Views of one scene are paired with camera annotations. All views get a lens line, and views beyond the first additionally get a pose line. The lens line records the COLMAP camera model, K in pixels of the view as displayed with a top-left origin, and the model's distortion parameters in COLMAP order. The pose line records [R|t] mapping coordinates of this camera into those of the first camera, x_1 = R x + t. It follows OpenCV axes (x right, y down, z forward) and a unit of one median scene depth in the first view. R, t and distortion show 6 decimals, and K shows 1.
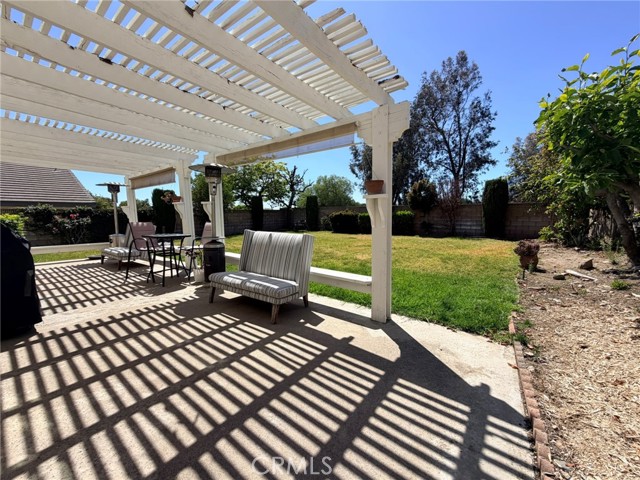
lens RADIAL K [[253.9, 0, 318.8], [0, 253.9, 239.2], [0, 0, 1]] dist [-0.000904, -0.000118]
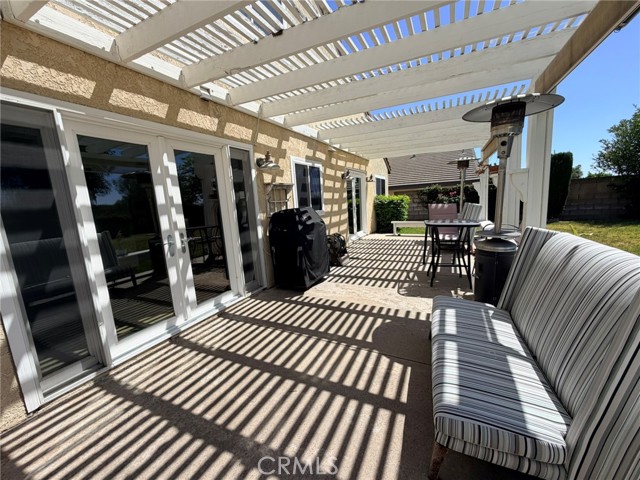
lens RADIAL K [[253.9, 0, 318.8], [0, 253.9, 239.2], [0, 0, 1]] dist [-0.000904, -0.000118]
pose [[0.175084, 0.143306, -0.974068, 0.136978], [-0.035886, 0.989622, 0.139144, -0.094904], [0.983899, 0.010594, 0.178409, 0.788651]]
